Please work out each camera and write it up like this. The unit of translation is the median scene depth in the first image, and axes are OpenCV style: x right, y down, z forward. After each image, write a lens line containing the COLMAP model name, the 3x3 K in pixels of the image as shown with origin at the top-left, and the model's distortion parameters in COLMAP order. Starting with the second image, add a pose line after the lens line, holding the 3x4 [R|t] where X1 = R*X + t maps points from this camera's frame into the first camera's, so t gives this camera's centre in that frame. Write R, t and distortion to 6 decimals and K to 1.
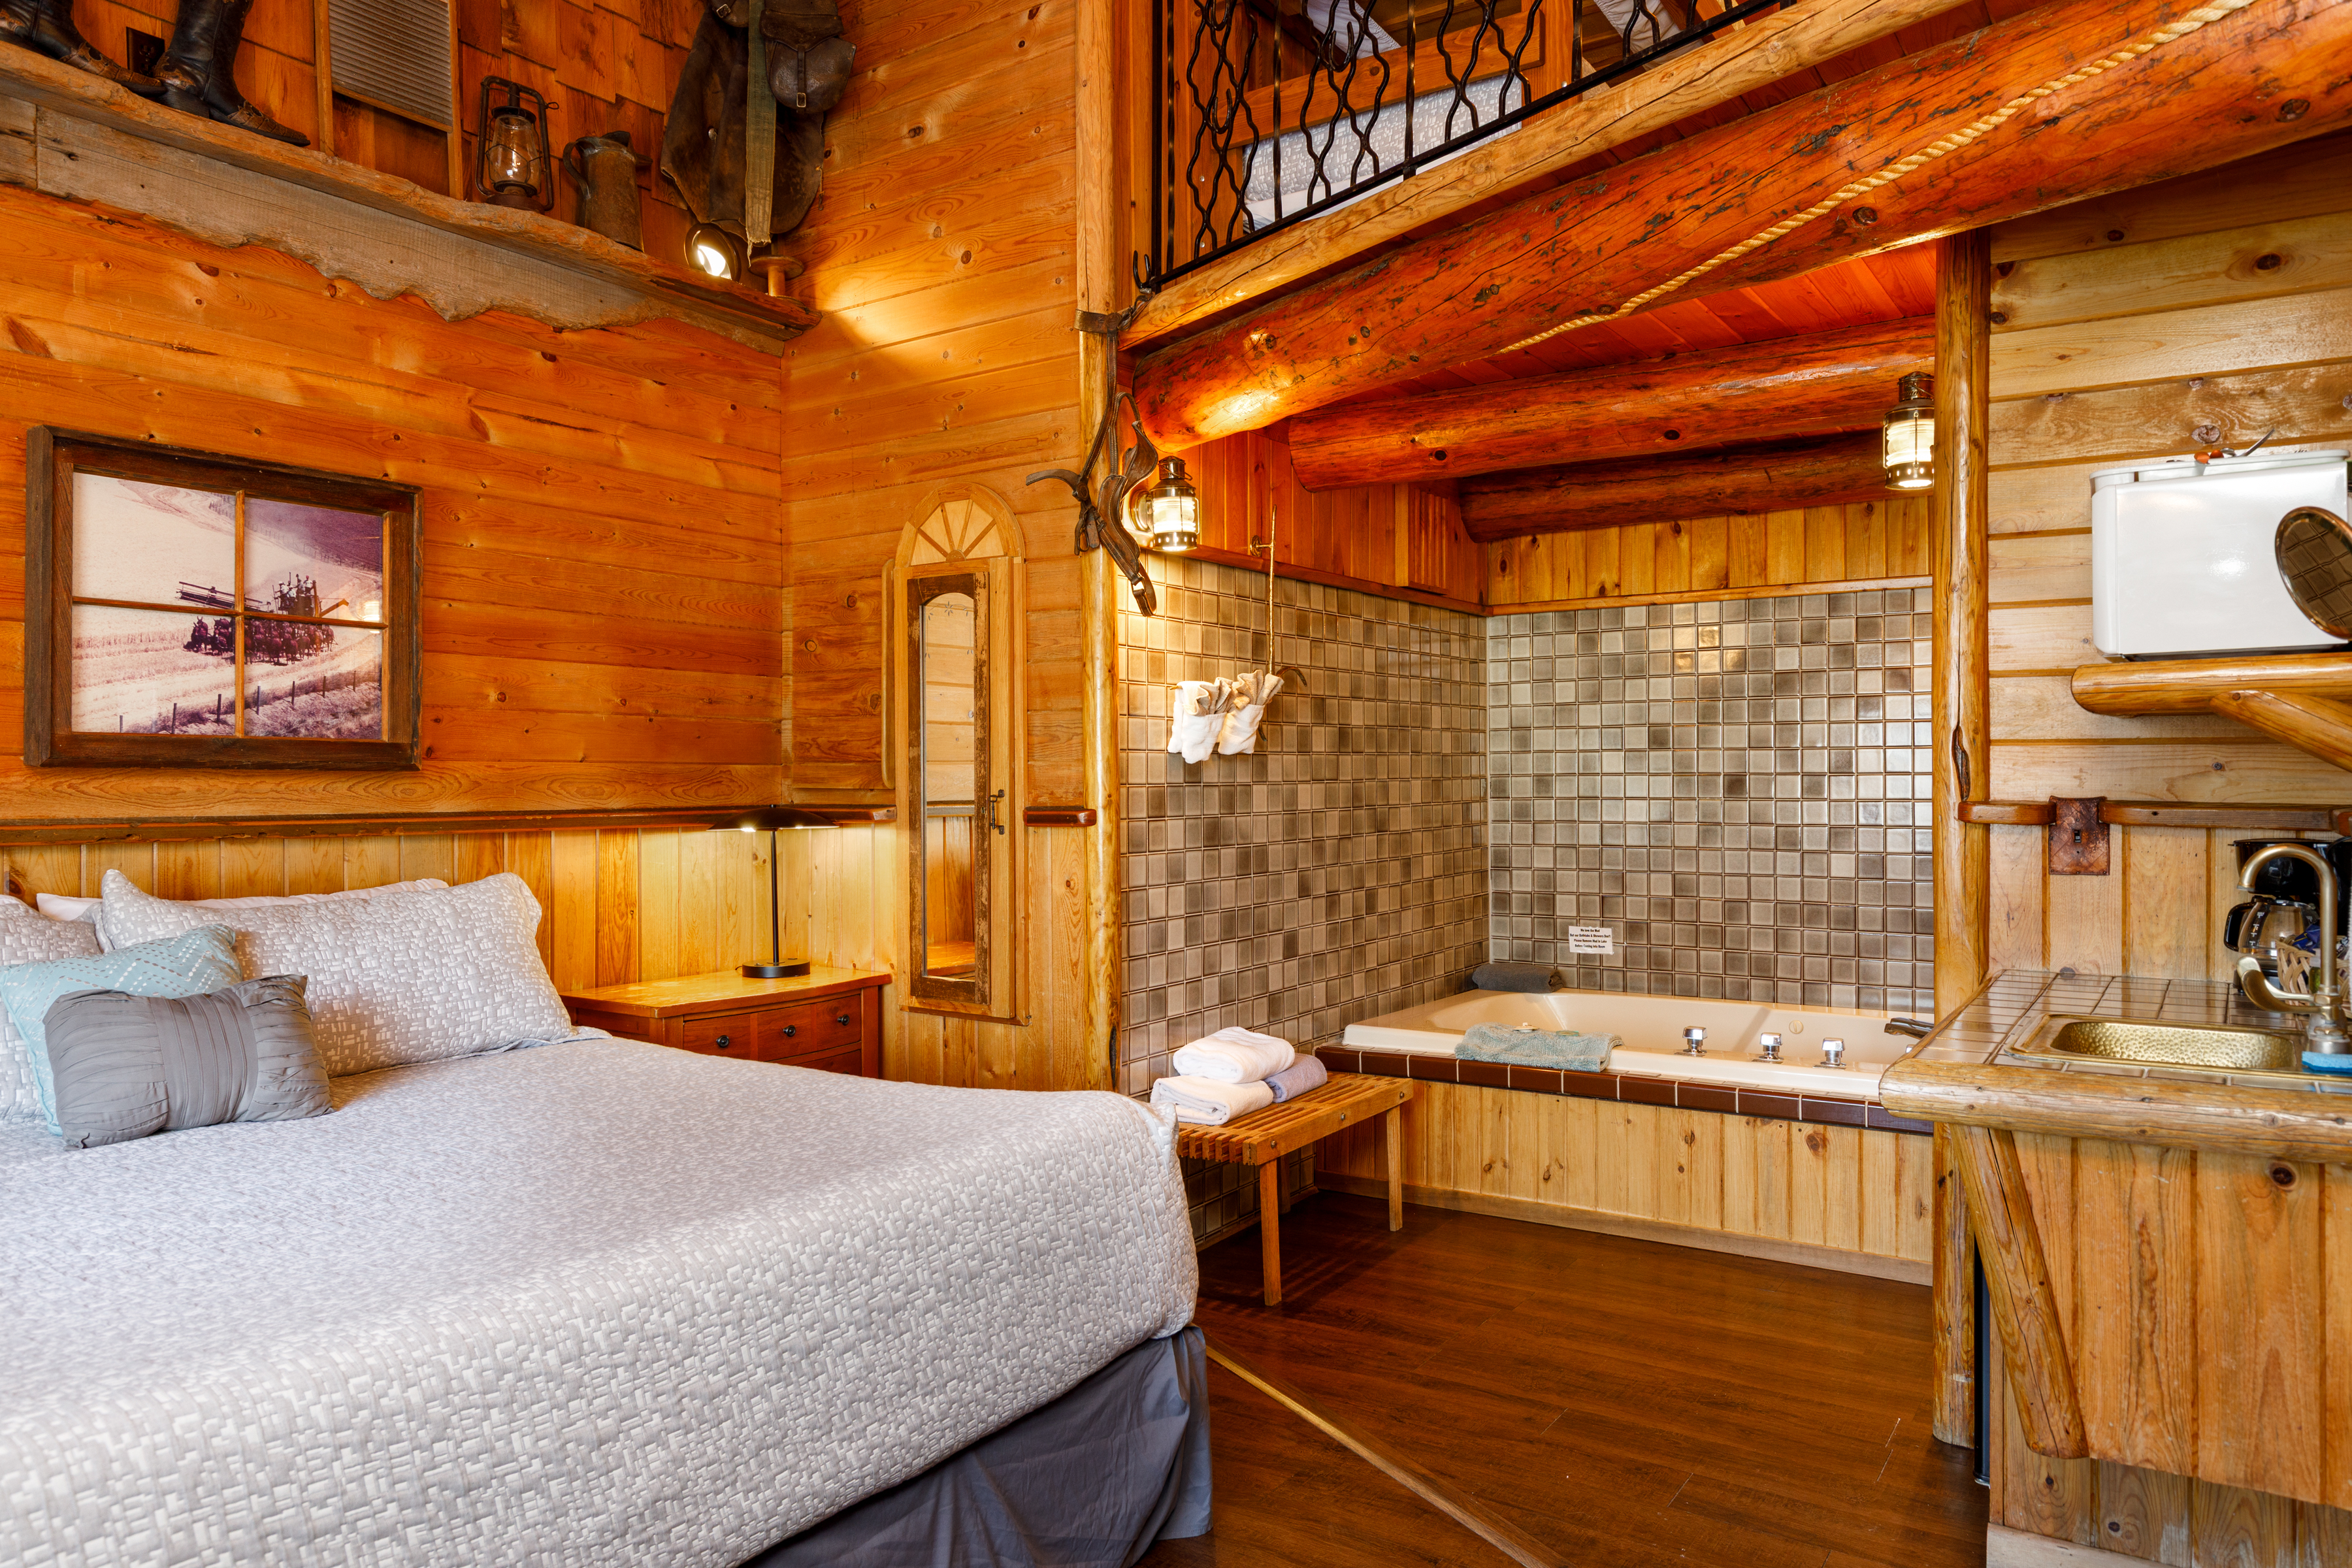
lens RADIAL K [[1575.3, 0, 1193.9], [0, 1575.3, 773.8], [0, 0, 1]] dist [-0.007658, 0.004063]
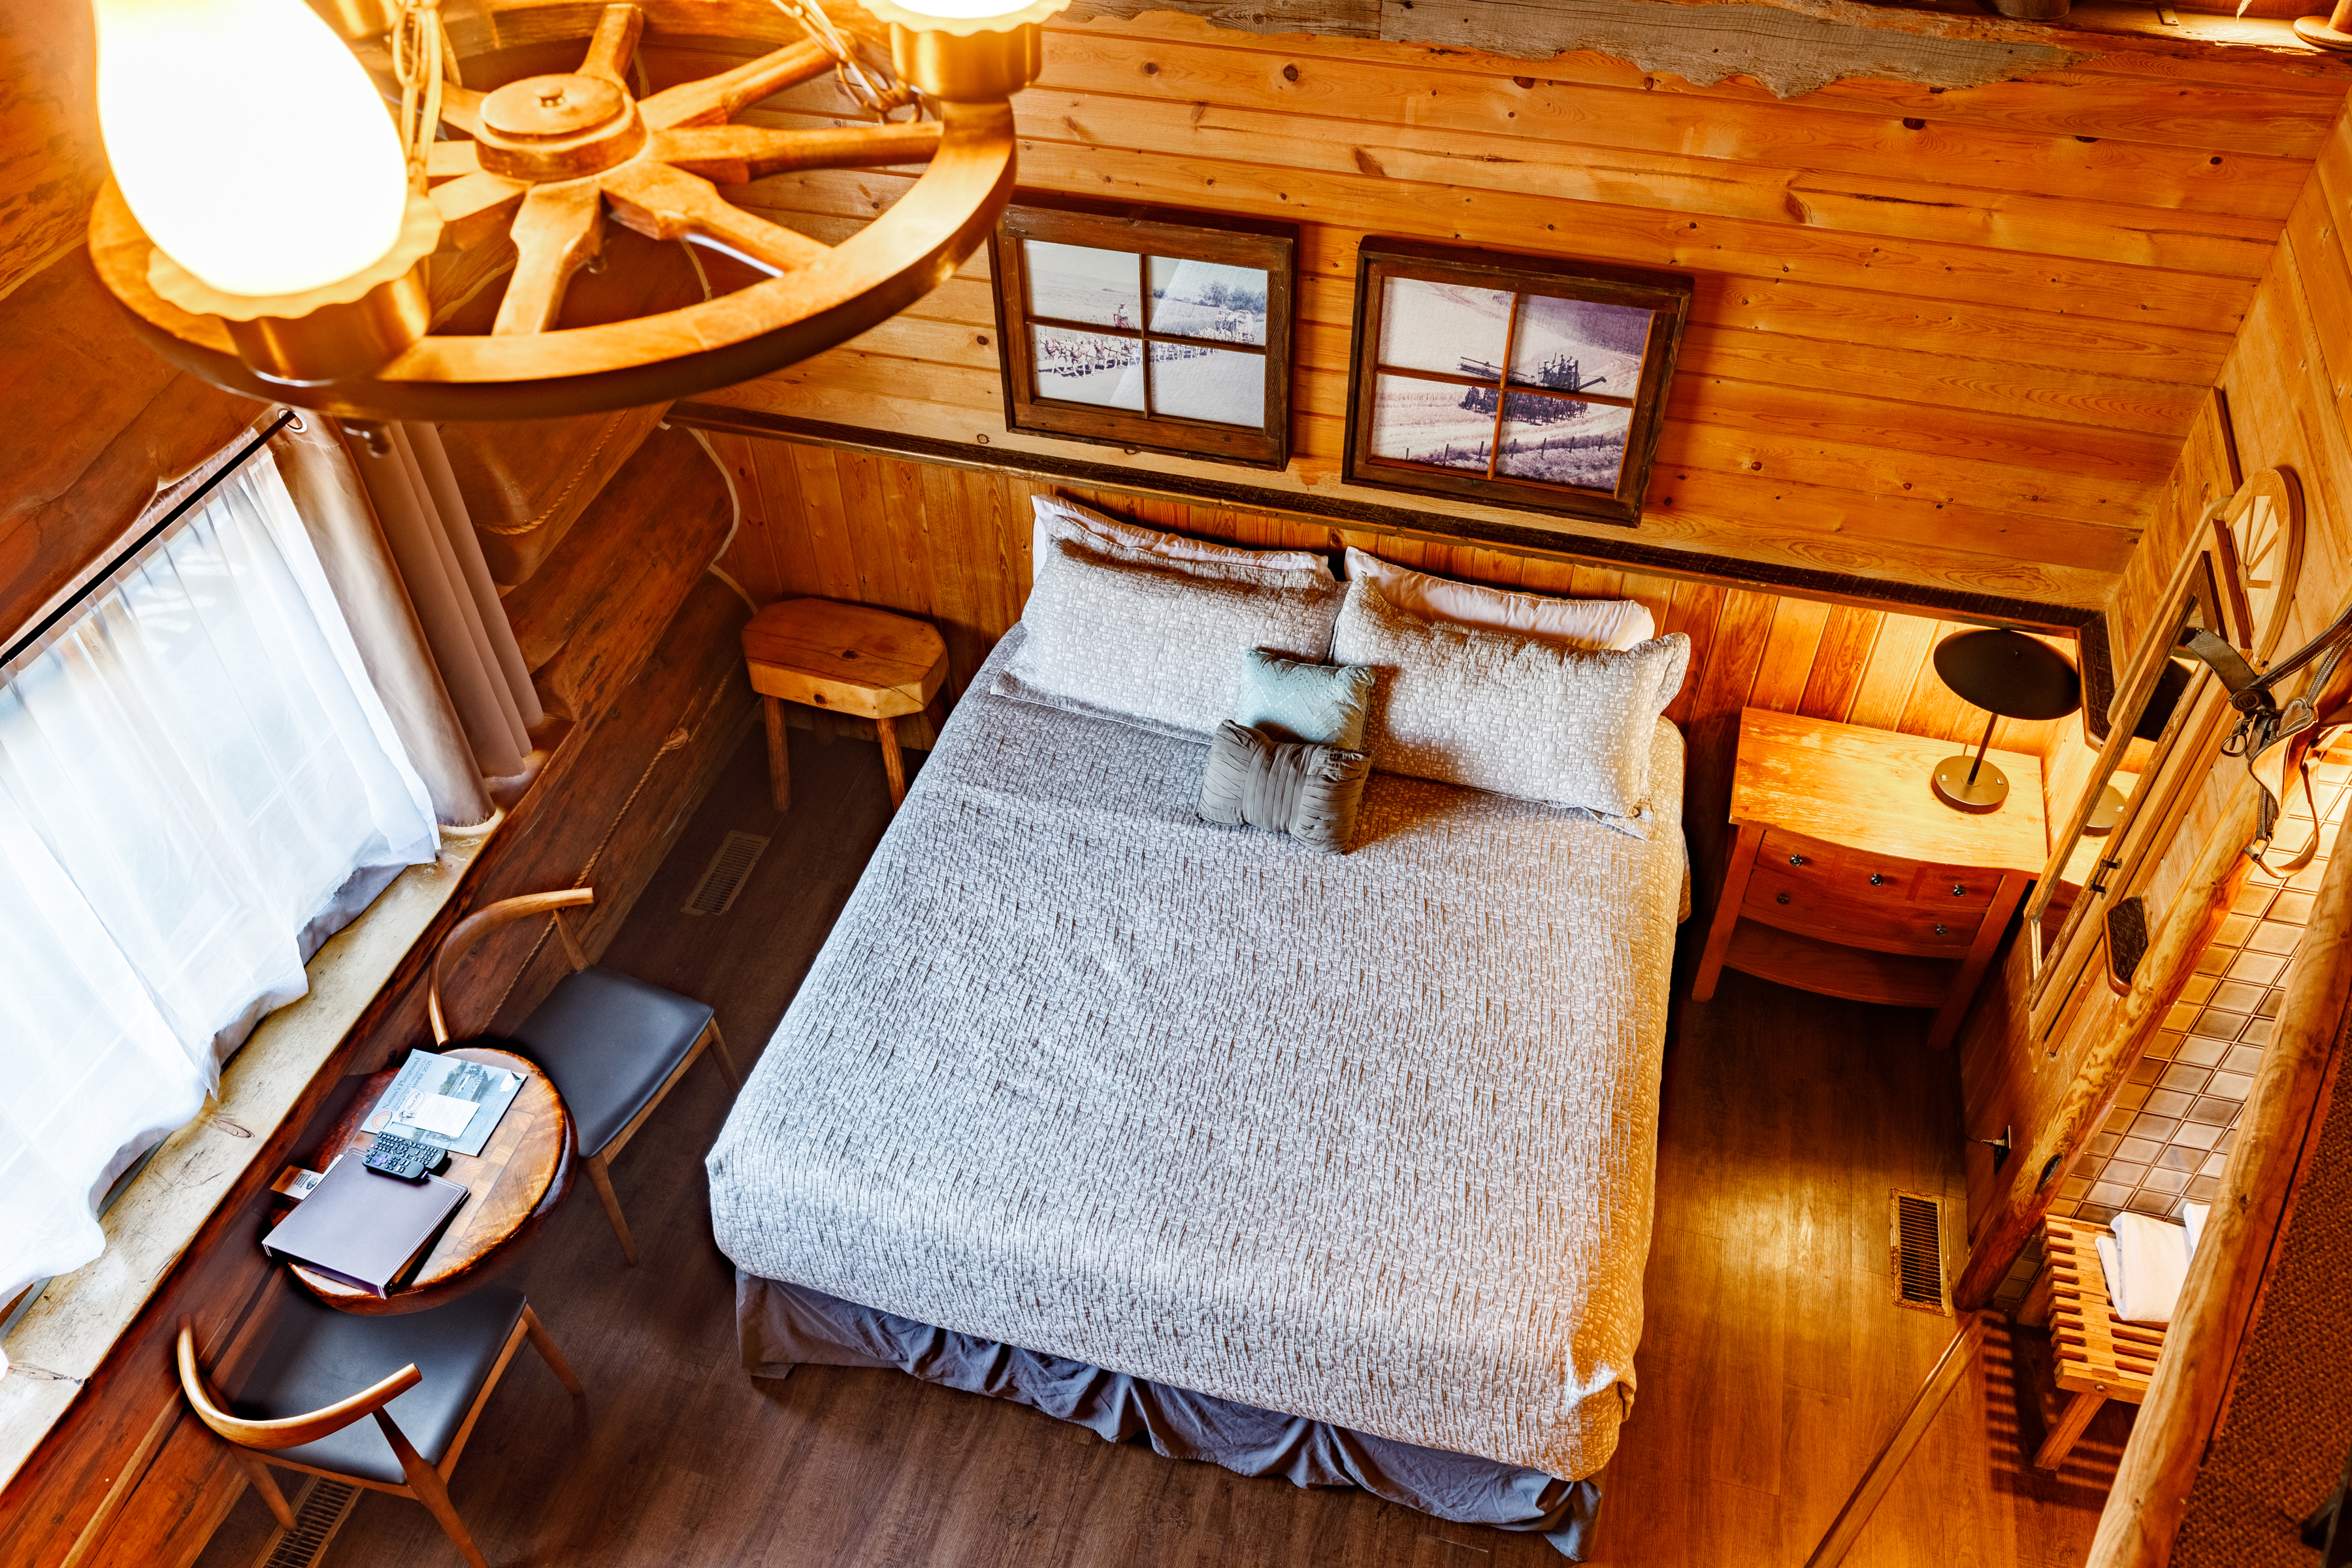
lens RADIAL K [[1766.9, 0, 1200.8], [0, 1766.9, 779.2], [0, 0, 1]] dist [0.017076, -0.003961]
pose [[0.328885, 0.662924, -0.672582, 0.325660], [0.004375, 0.711124, 0.703053, -0.696779], [0.944360, -0.234166, 0.230978, 0.369720]]
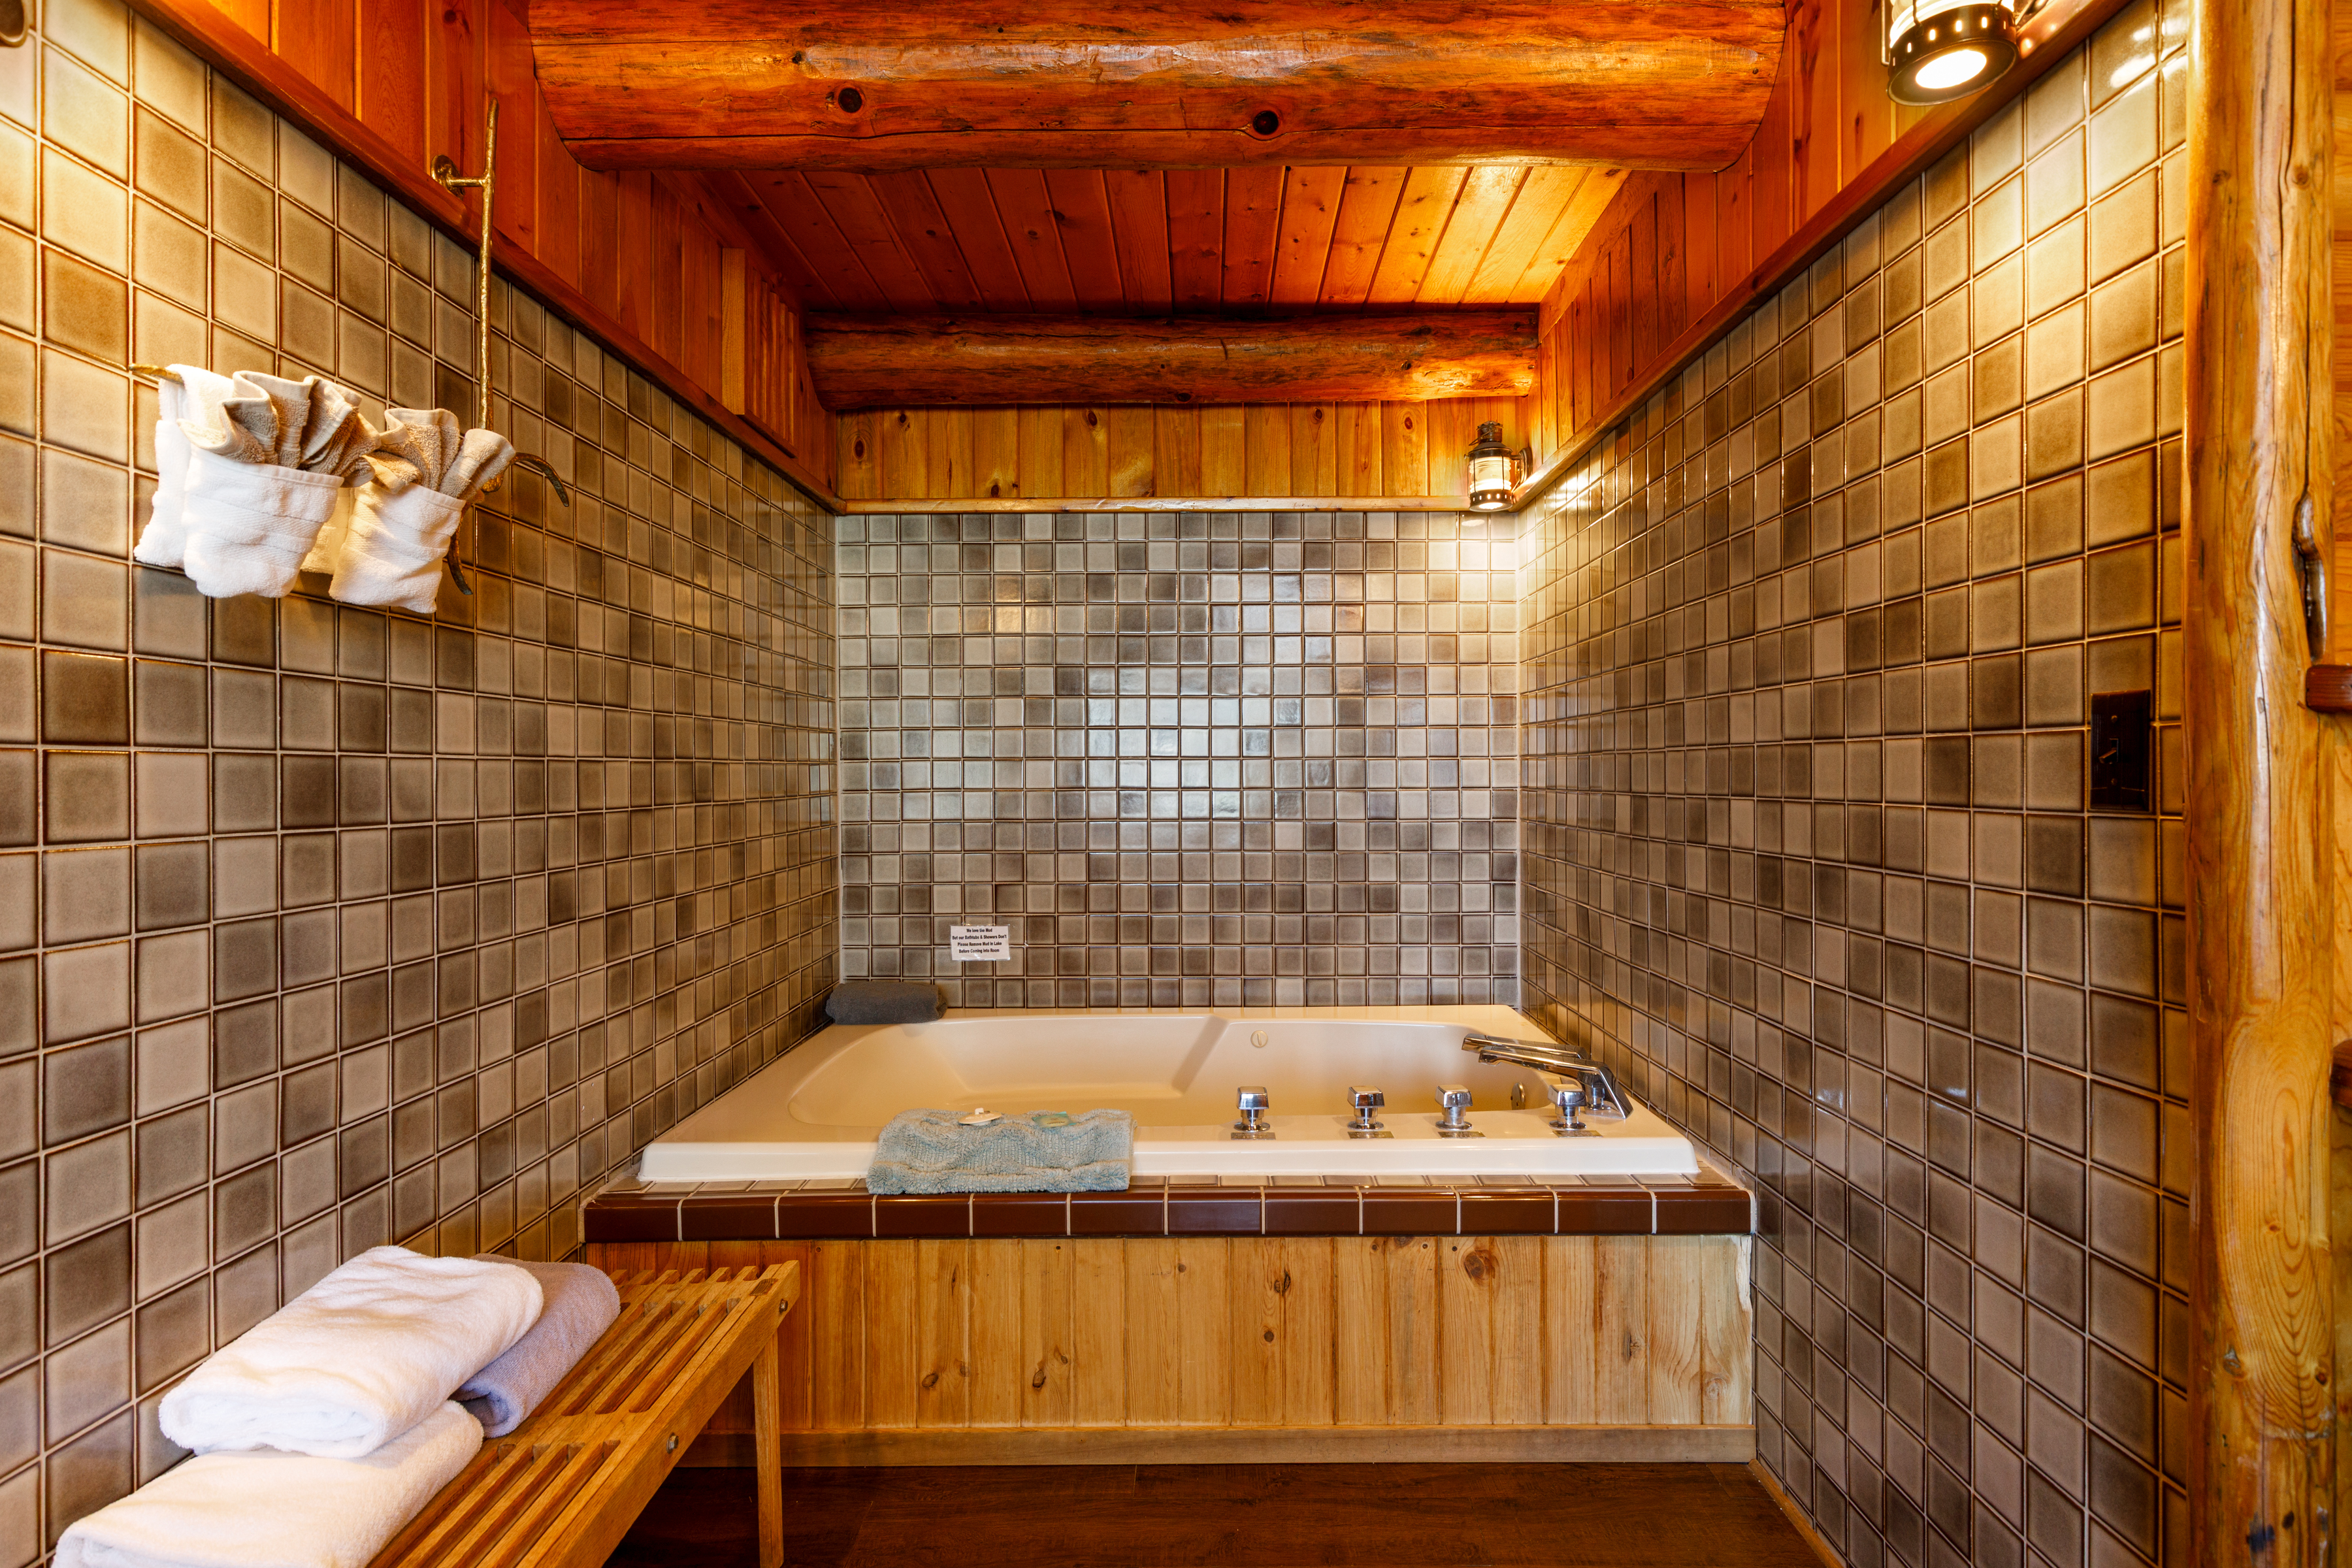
lens RADIAL K [[1129.3, 0, 1188.5], [0, 1129.3, 779.0], [0, 0, 1]] dist [-0.002351, 0.001229]
pose [[0.830193, 0.001005, 0.557475, 0.038681], [0.000022, 0.999998, -0.001836, 0.035366], [-0.557476, 0.001536, 0.830192, 0.648930]]
